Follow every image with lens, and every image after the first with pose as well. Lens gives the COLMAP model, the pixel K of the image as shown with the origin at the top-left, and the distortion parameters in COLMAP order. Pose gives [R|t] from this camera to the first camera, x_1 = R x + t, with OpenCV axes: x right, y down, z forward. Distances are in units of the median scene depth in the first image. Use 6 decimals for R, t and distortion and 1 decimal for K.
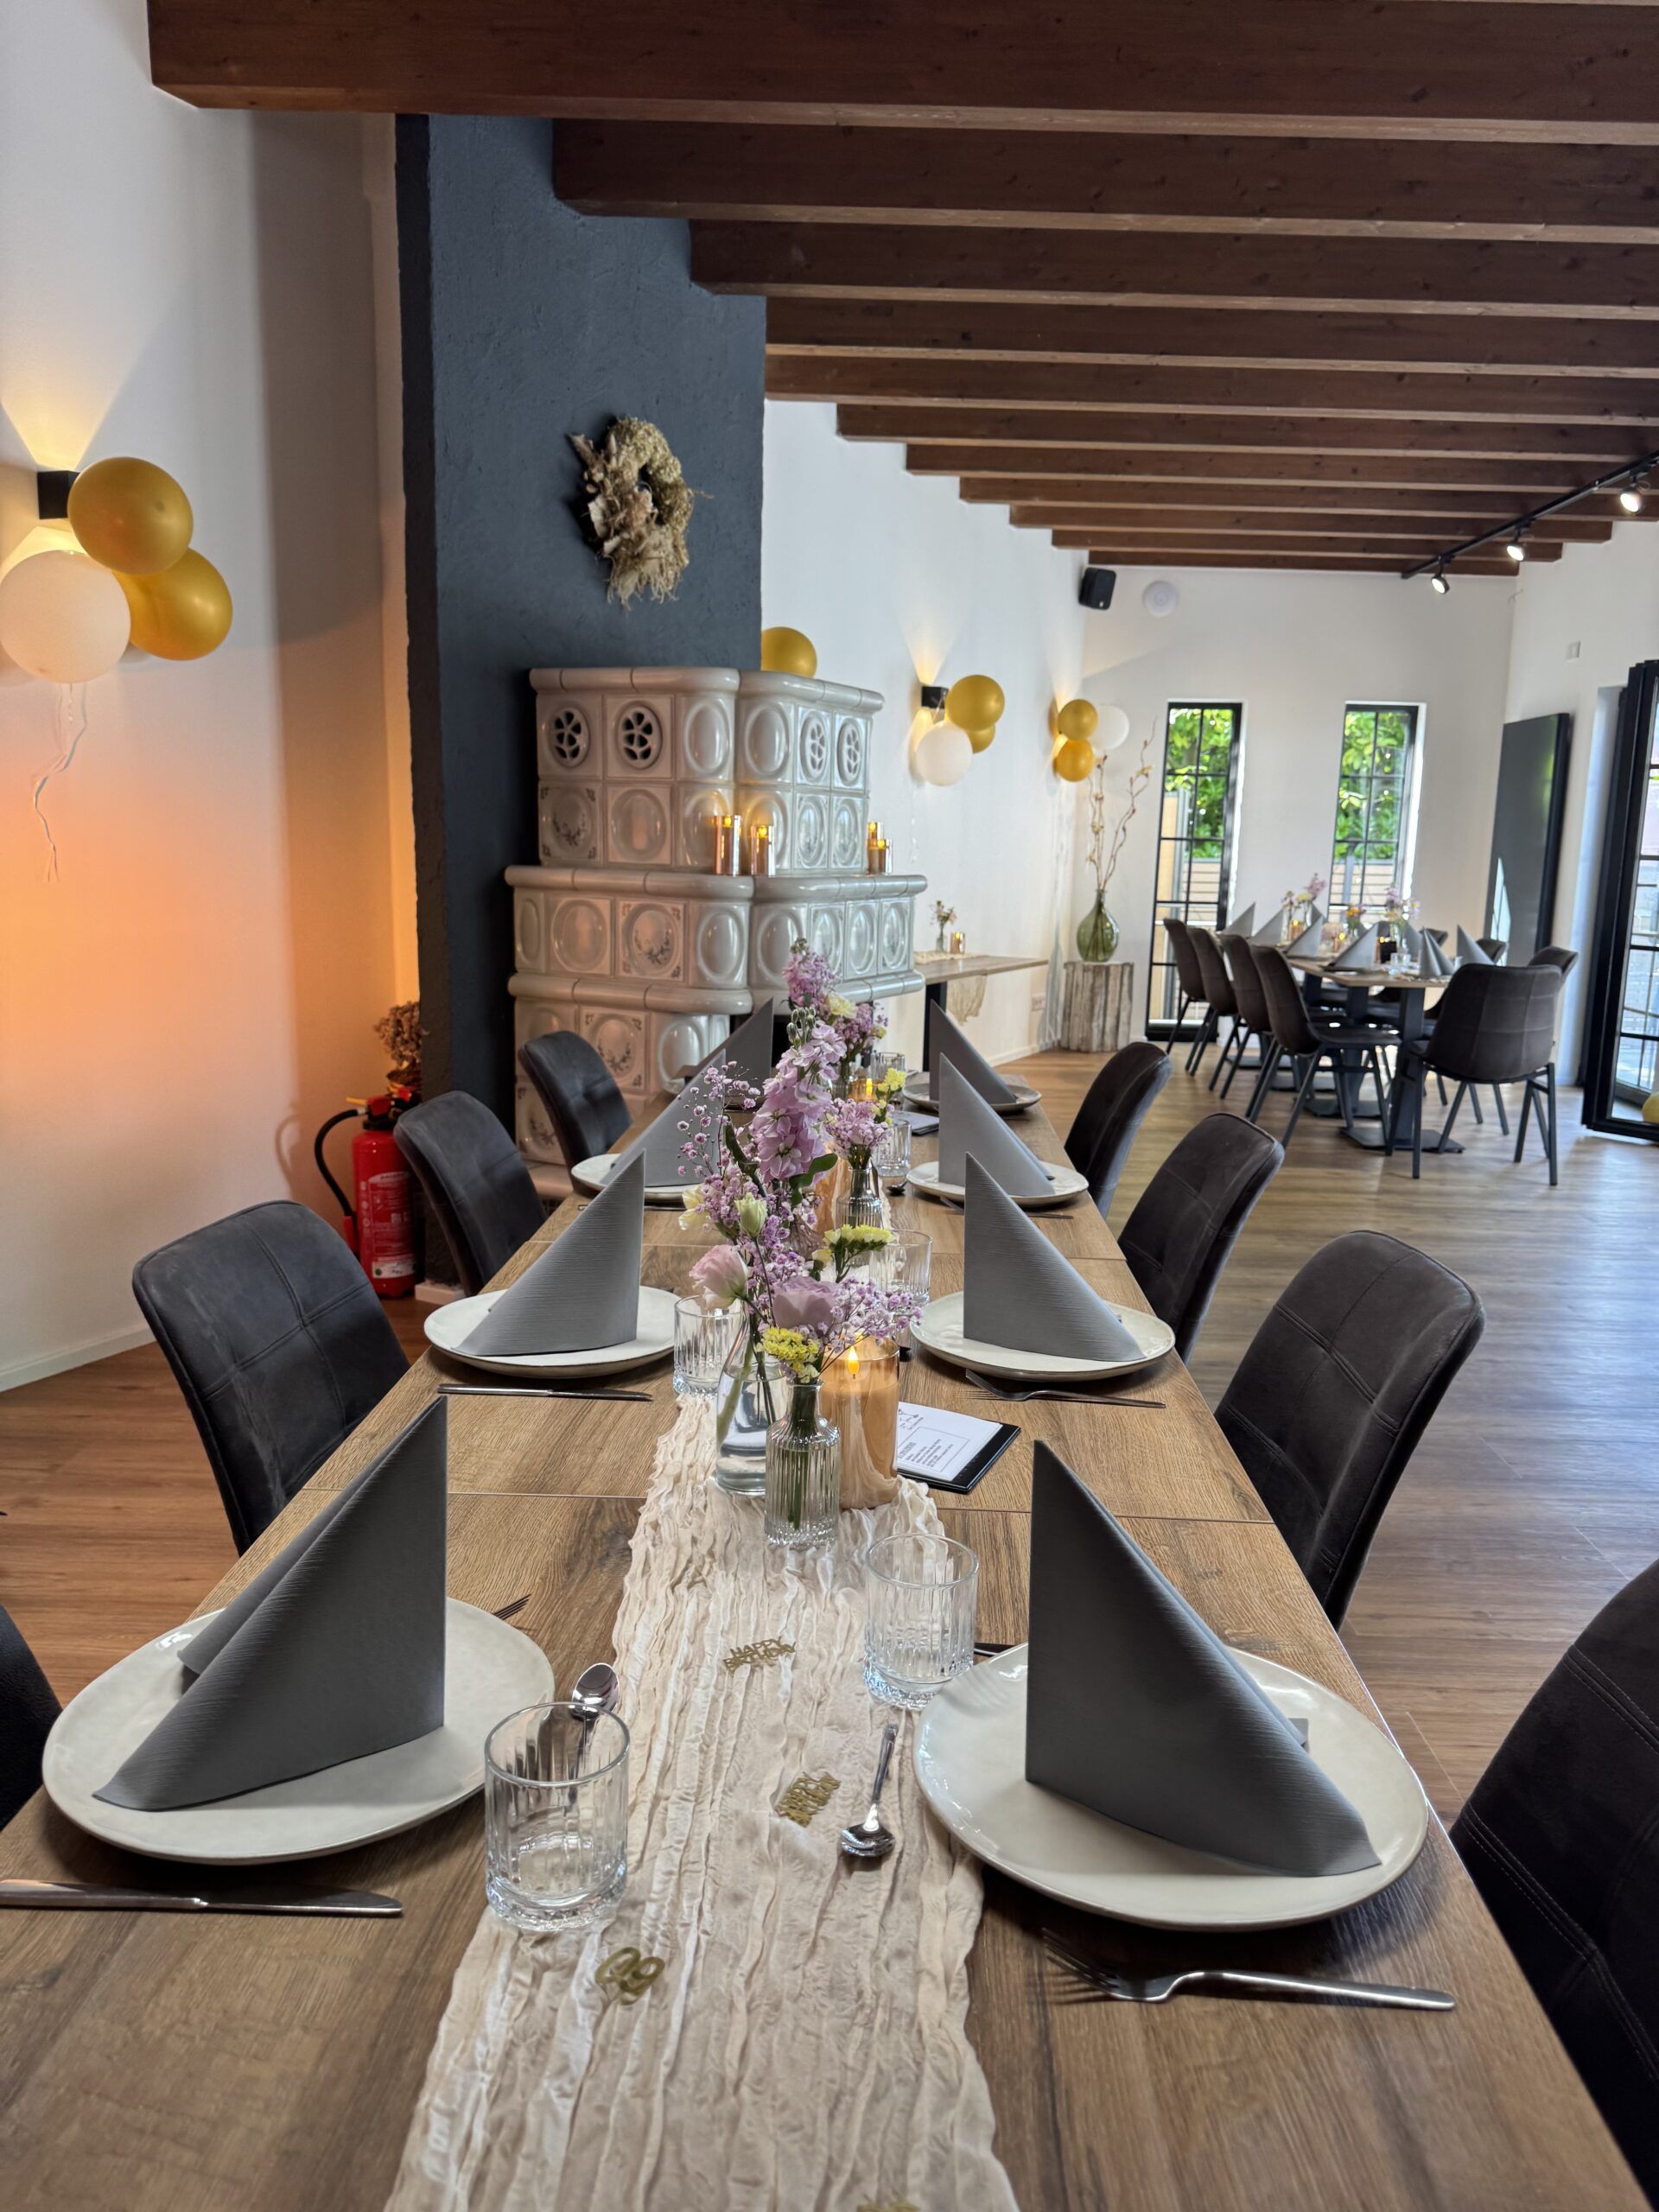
lens RADIAL K [[1565.8, 0, 833.1], [0, 1565.8, 1149.5], [0, 0, 1]] dist [0.049574, -0.085118]
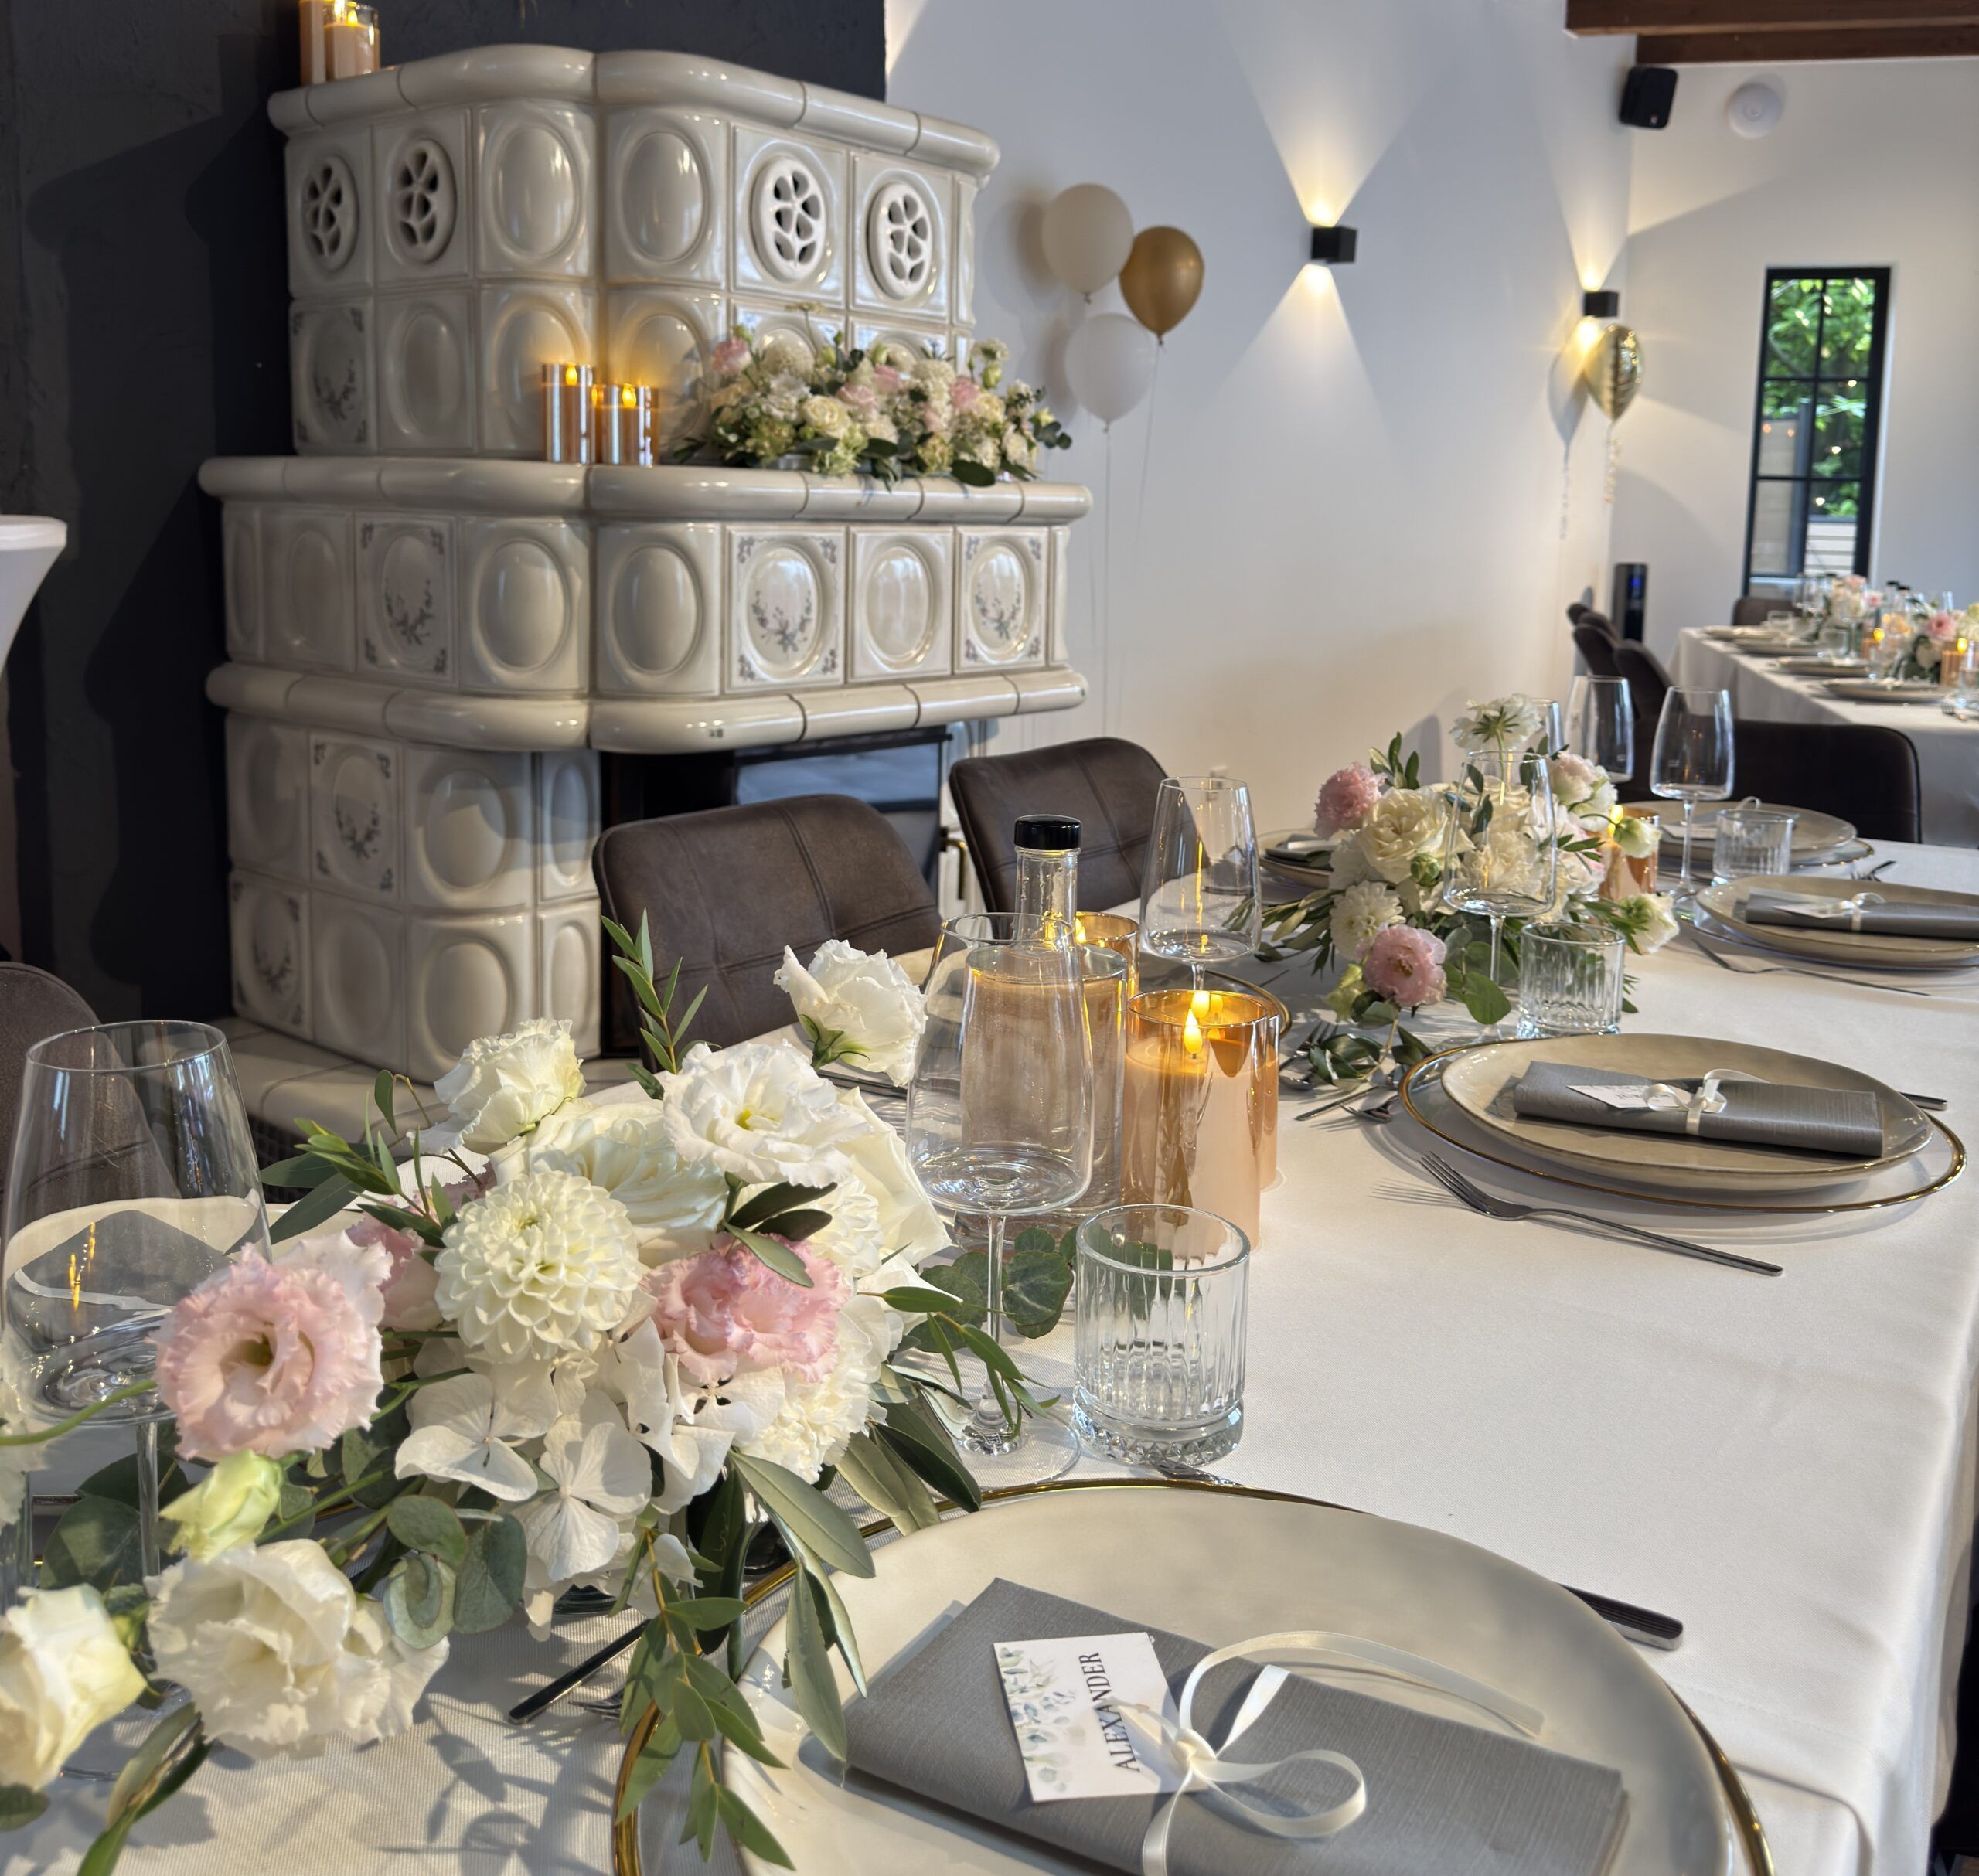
lens RADIAL K [[1933.0, 0, 990.4], [0, 1933.0, 809.9], [0, 0, 1]] dist [-0.022241, -0.006772]
pose [[0.976363, 0.025637, -0.214611, 0.160428], [-0.035581, 0.998458, -0.042602, -0.038717], [0.213188, 0.049231, 0.975770, 0.369893]]
